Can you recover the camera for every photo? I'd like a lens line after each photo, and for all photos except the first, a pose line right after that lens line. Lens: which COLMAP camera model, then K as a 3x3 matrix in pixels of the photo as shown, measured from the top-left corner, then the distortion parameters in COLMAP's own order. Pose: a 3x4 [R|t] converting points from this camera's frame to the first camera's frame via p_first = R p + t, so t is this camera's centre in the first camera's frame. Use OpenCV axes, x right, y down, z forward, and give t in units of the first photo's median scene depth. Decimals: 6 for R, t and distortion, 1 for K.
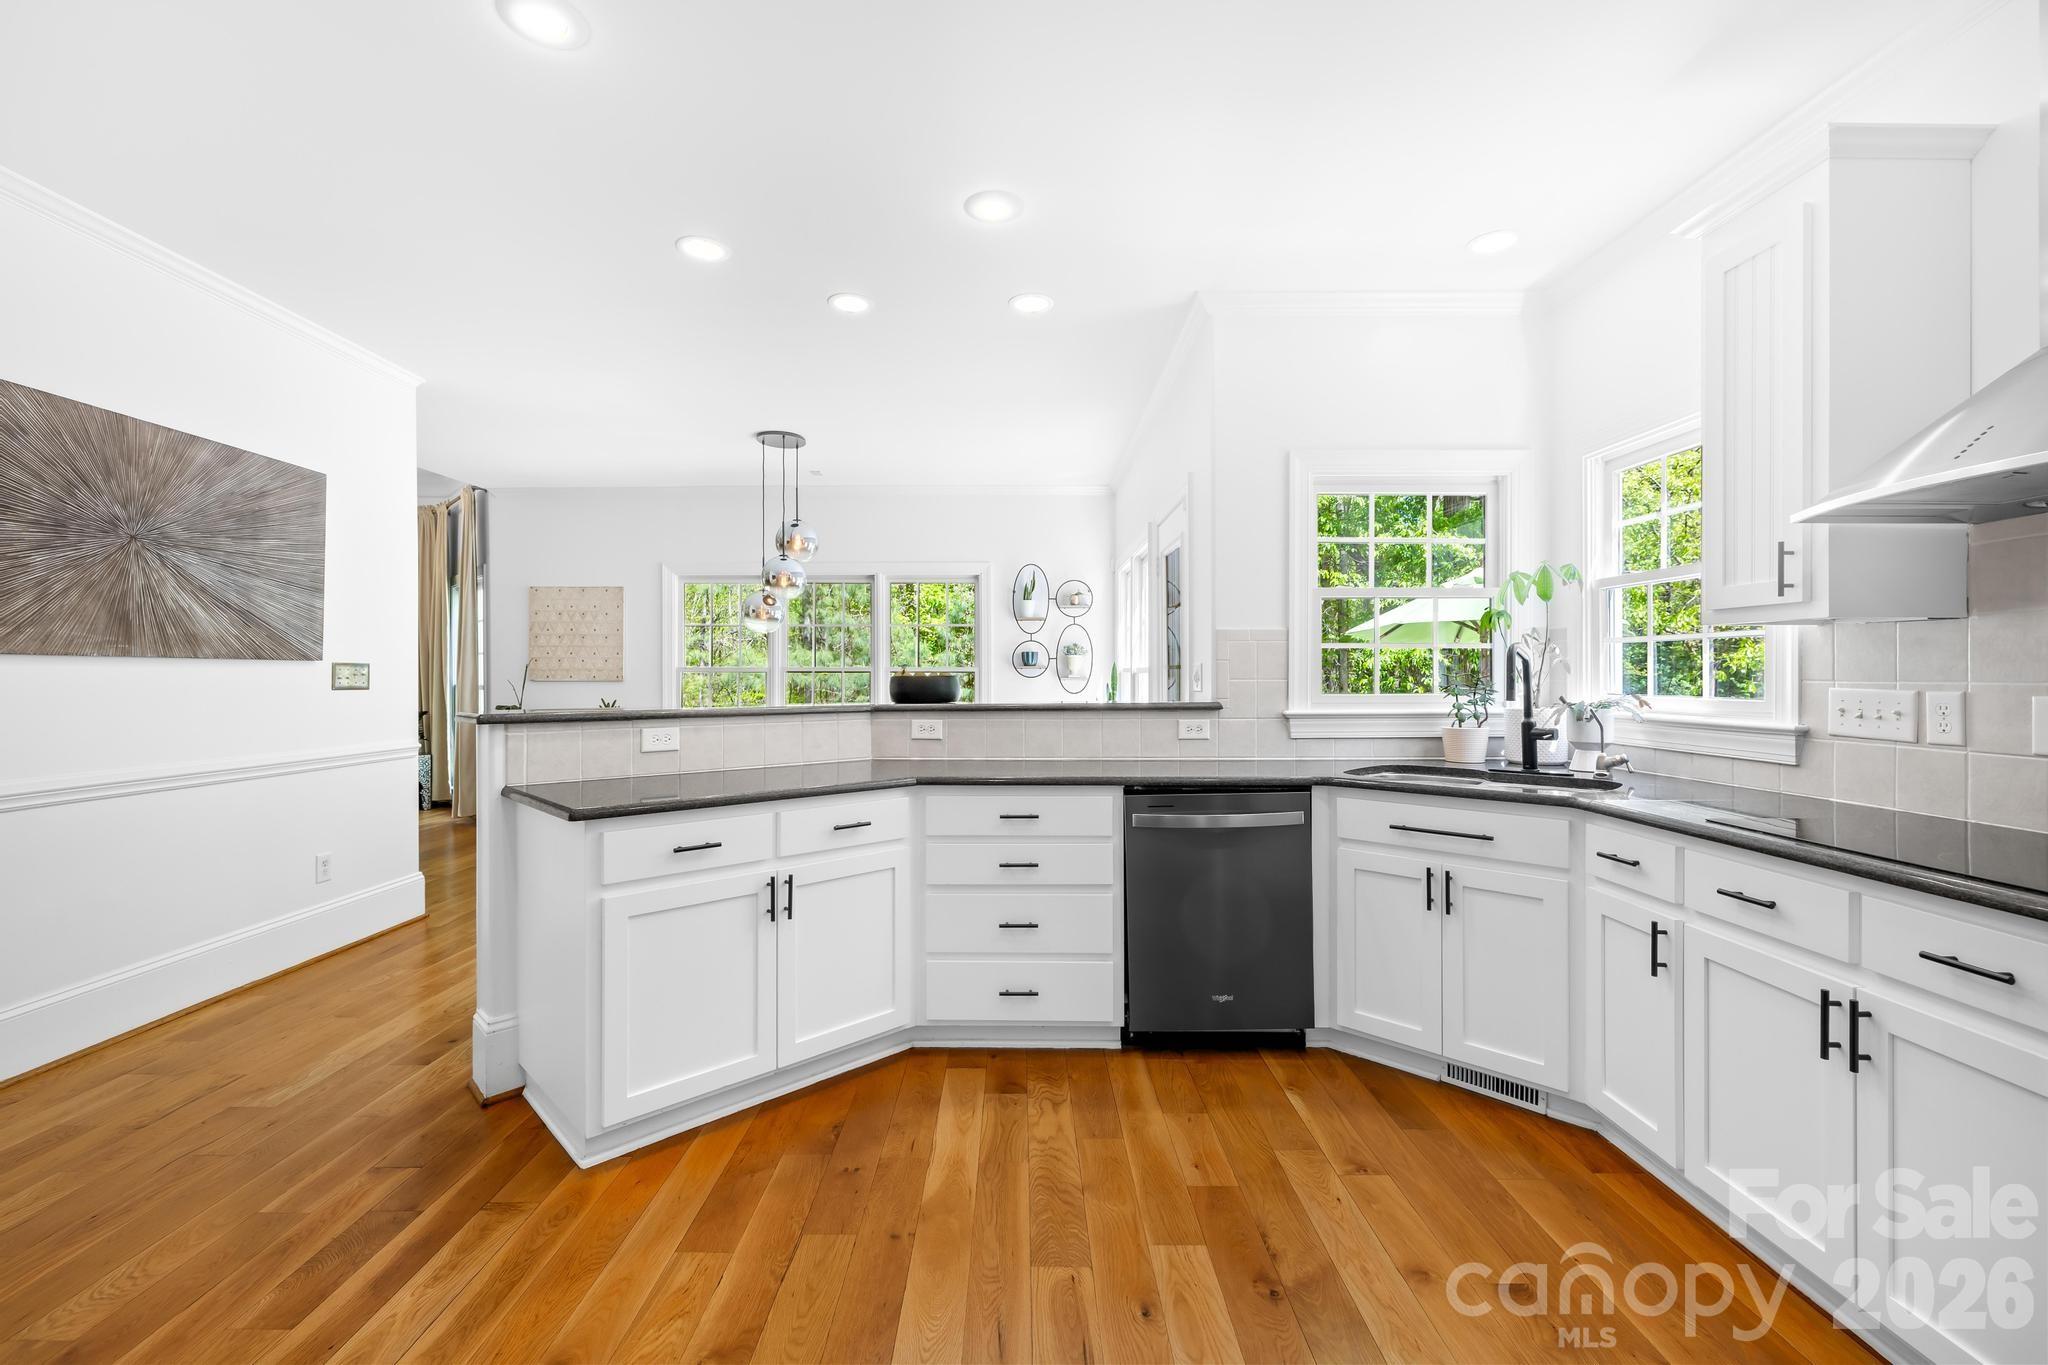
lens RADIAL K [[852.9, 0, 1015.9], [0, 852.9, 672.1], [0, 0, 1]] dist [-0.000715, -0.000165]
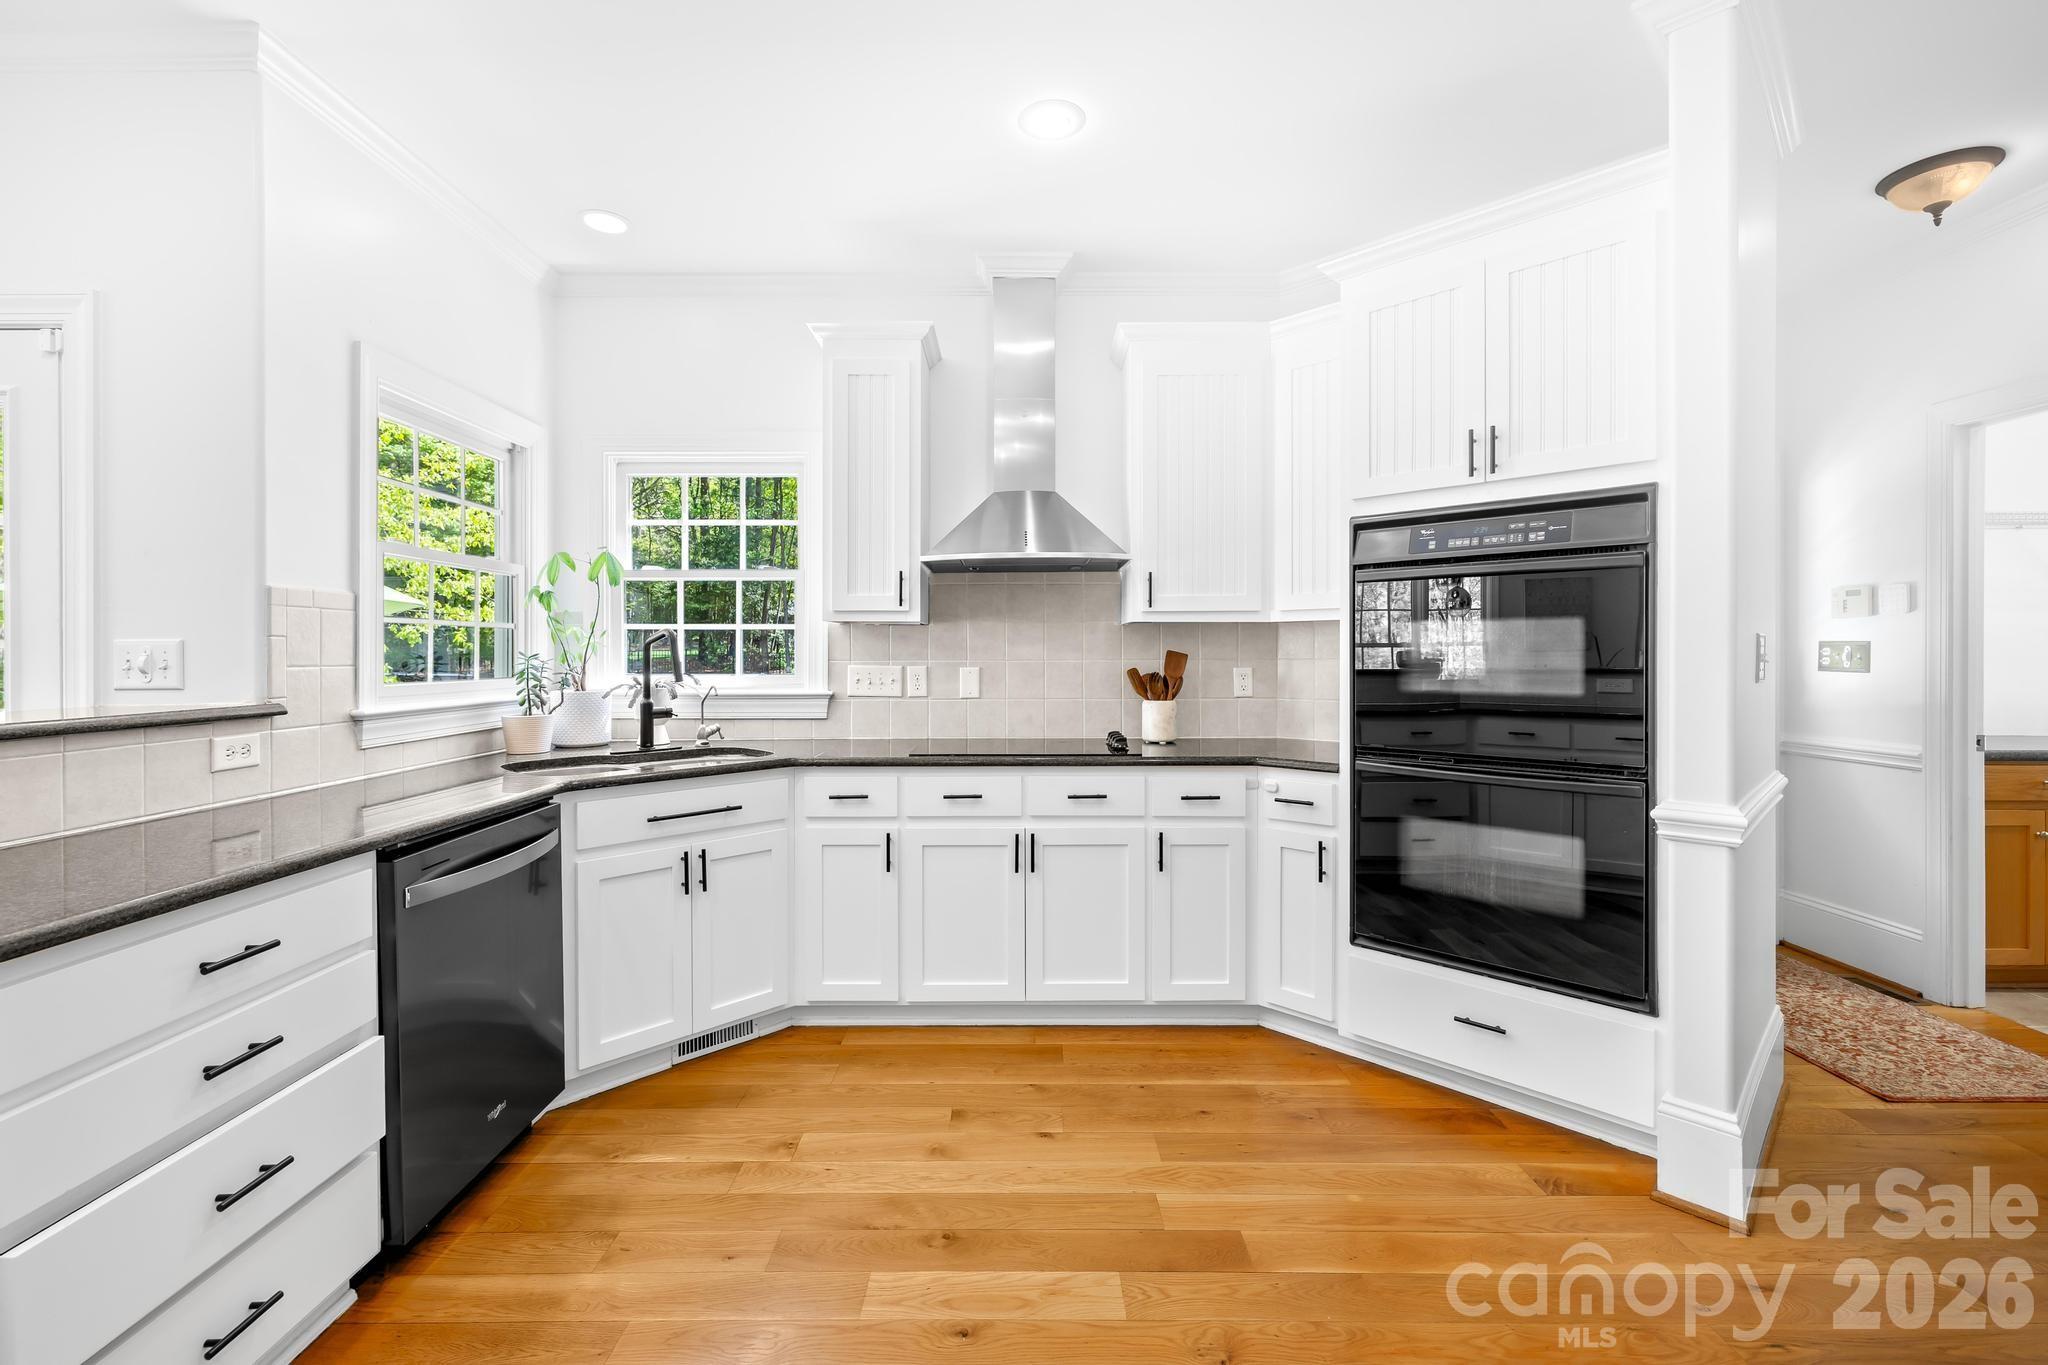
lens RADIAL K [[867.8, 0, 1015.0], [0, 867.8, 656.1], [0, 0, 1]] dist [0.001341, -0.000002]
pose [[0.008237, -0.002321, 0.999963, -0.512230], [-0.000163, 0.999997, 0.002323, -0.001356], [-0.999966, -0.000182, 0.008237, 0.593130]]
